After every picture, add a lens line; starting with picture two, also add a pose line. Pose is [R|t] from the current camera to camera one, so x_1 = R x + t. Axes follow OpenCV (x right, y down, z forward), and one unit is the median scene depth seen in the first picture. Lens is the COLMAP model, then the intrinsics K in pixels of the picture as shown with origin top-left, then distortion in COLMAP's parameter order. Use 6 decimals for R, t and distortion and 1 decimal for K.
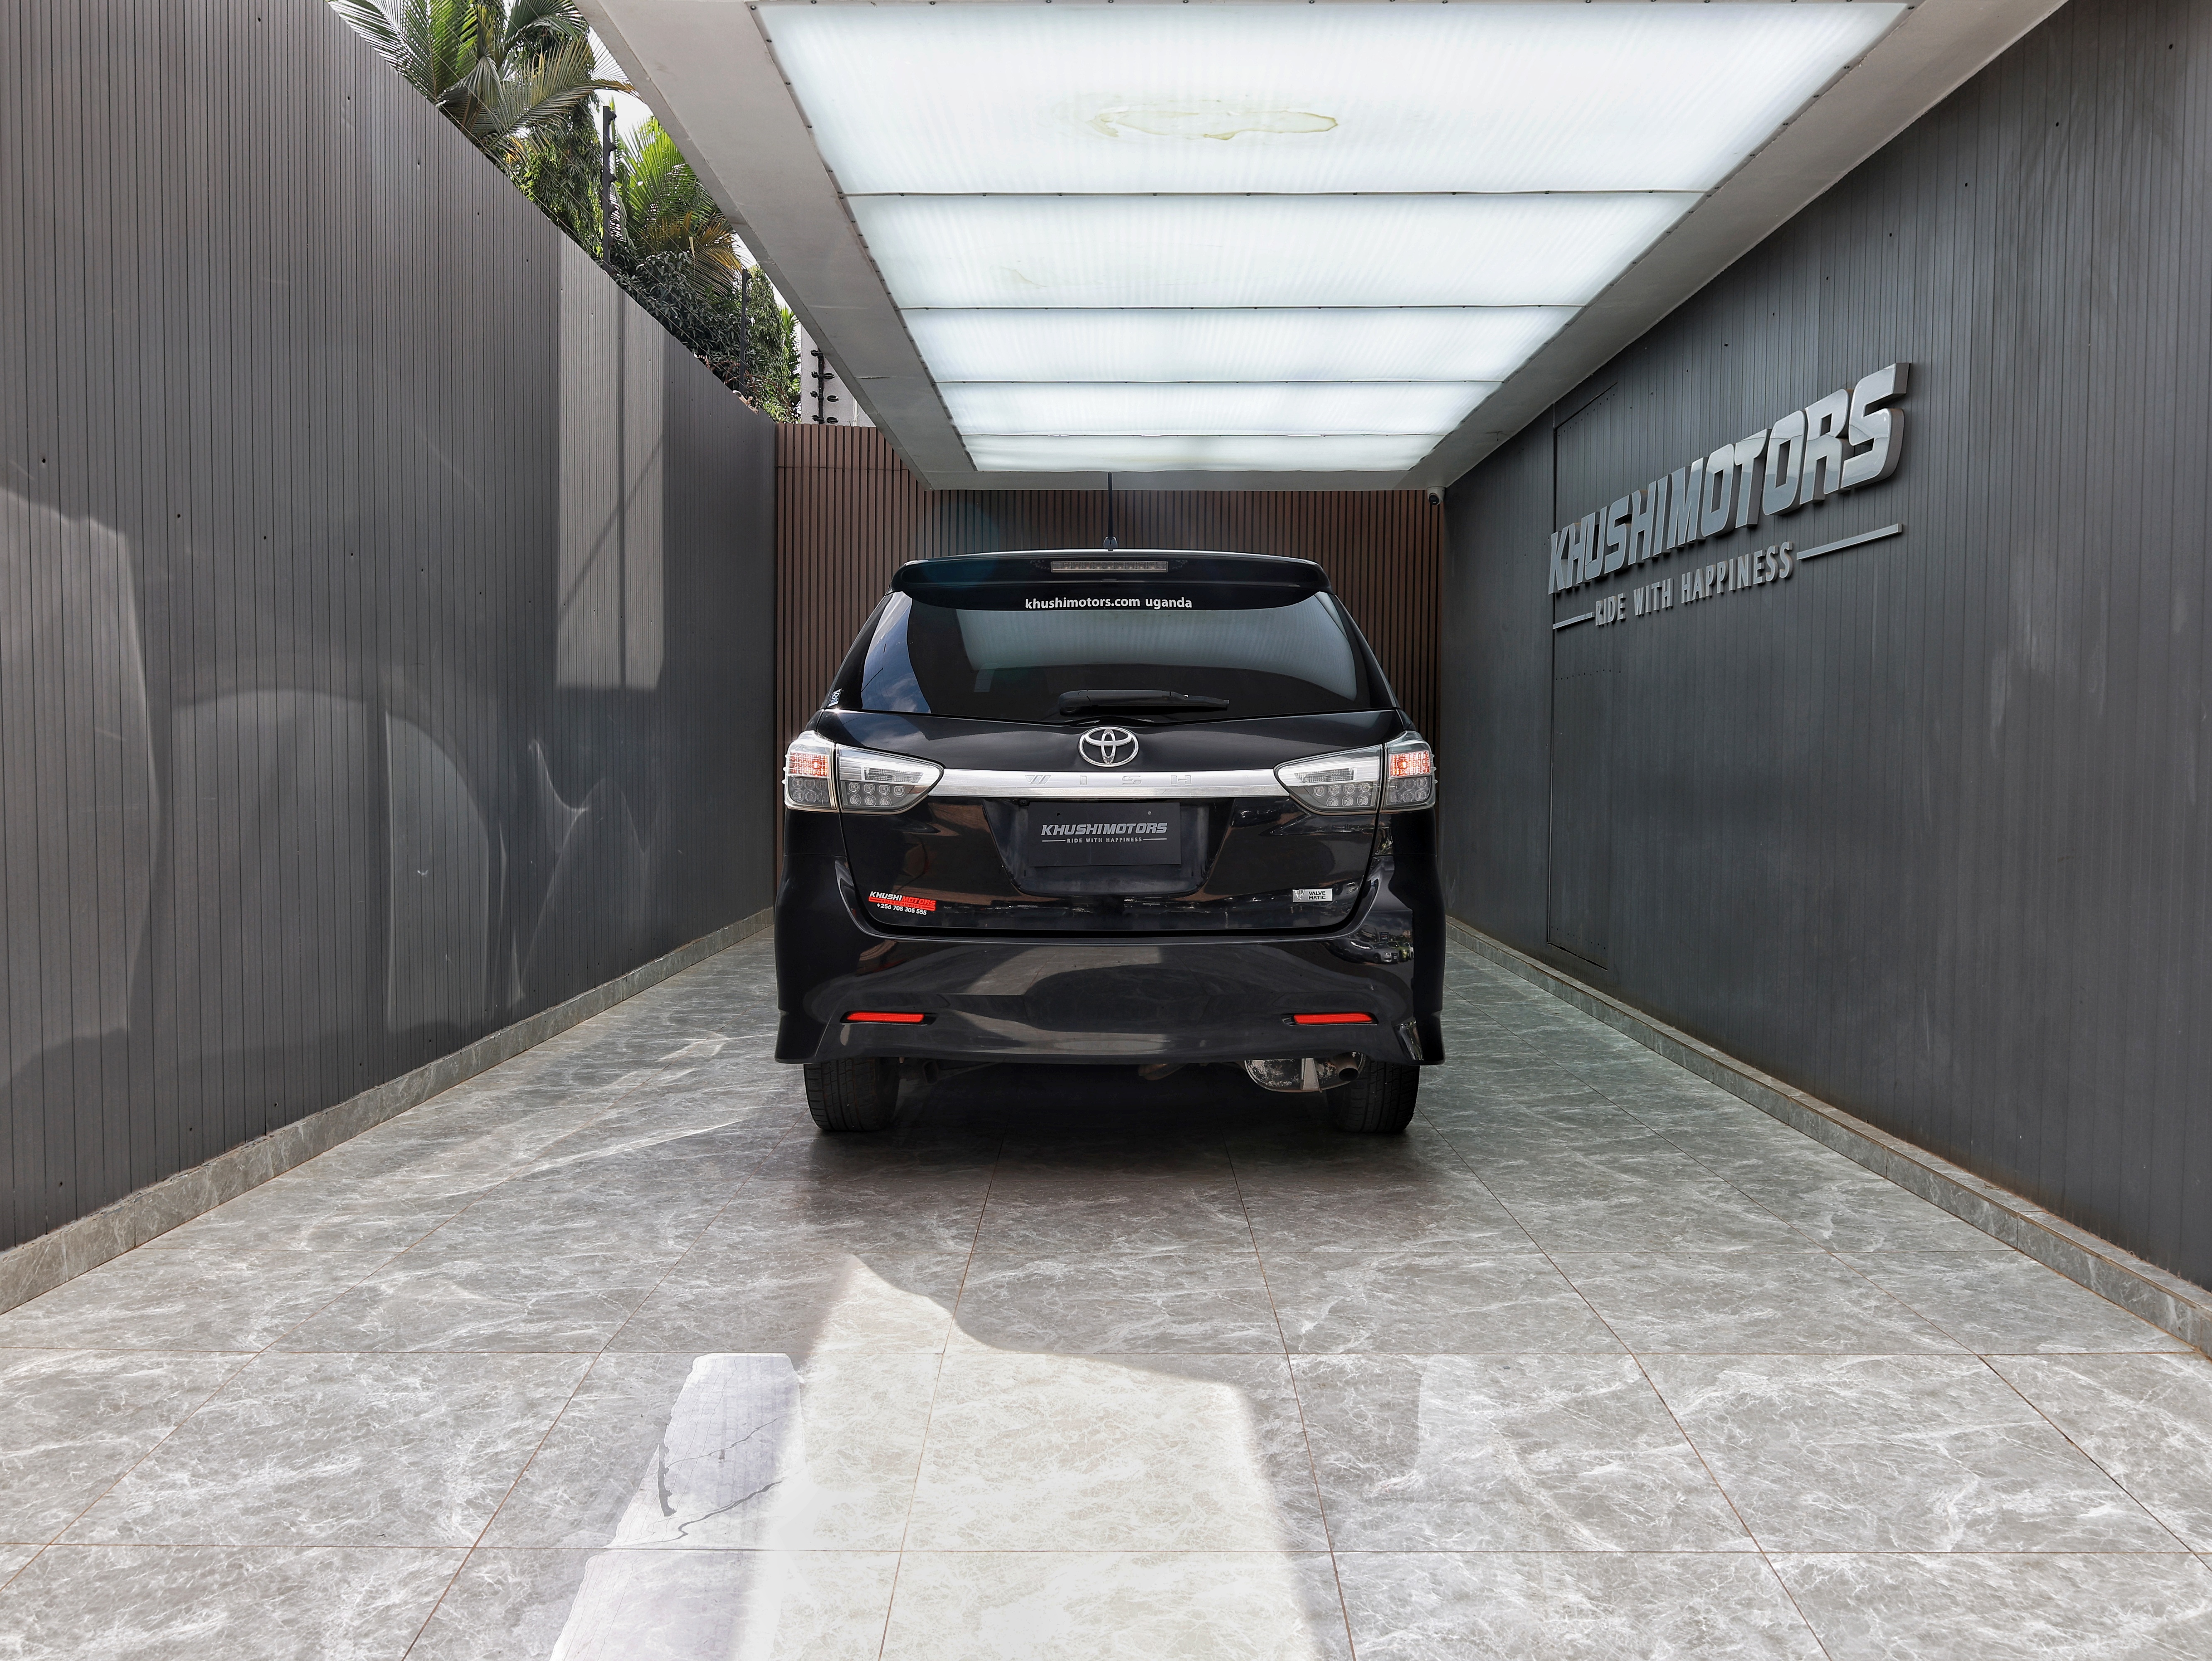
lens RADIAL K [[1701.8, 0, 1106.0], [0, 1701.8, 830.5], [0, 0, 1]] dist [-0.008086, -0.003346]
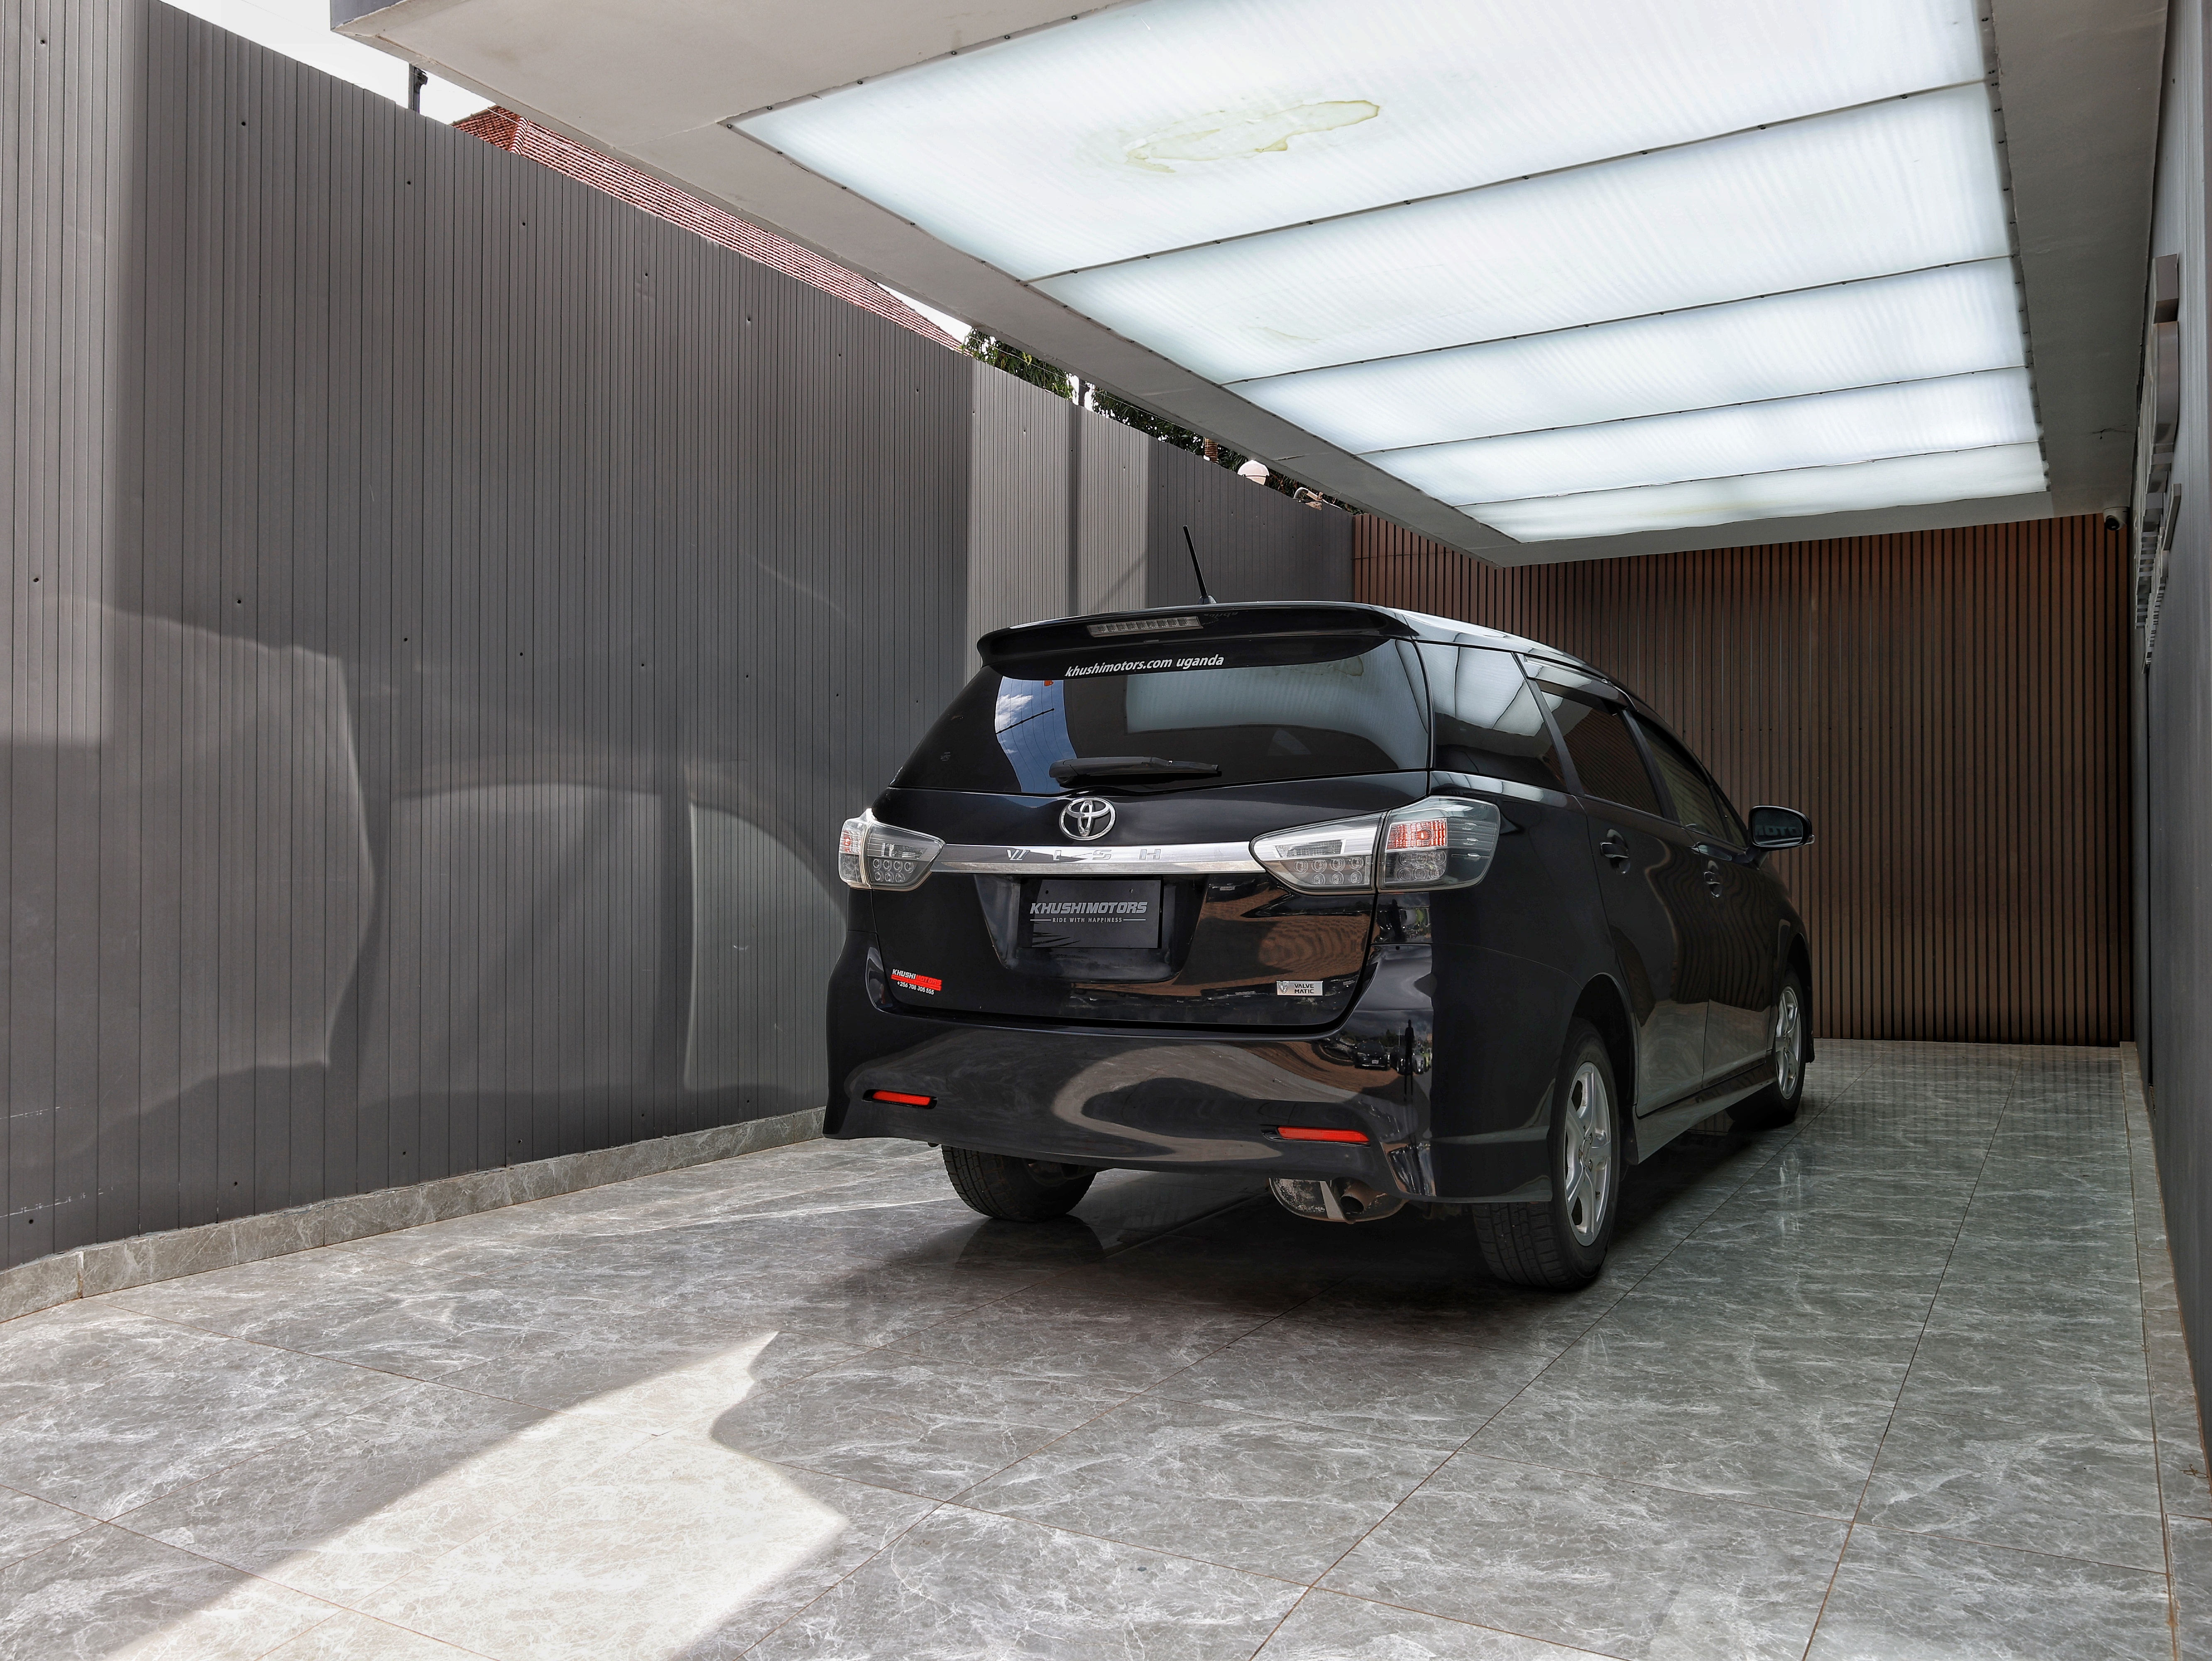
lens RADIAL K [[1703.9, 0, 1106.0], [0, 1703.9, 830.5], [0, 0, 1]] dist [-0.005068, -0.000322]
pose [[0.861203, -0.013285, -0.508088, 0.495038], [-0.018436, 0.998184, -0.057349, 0.010299], [0.507927, 0.058756, 0.859394, 0.215960]]
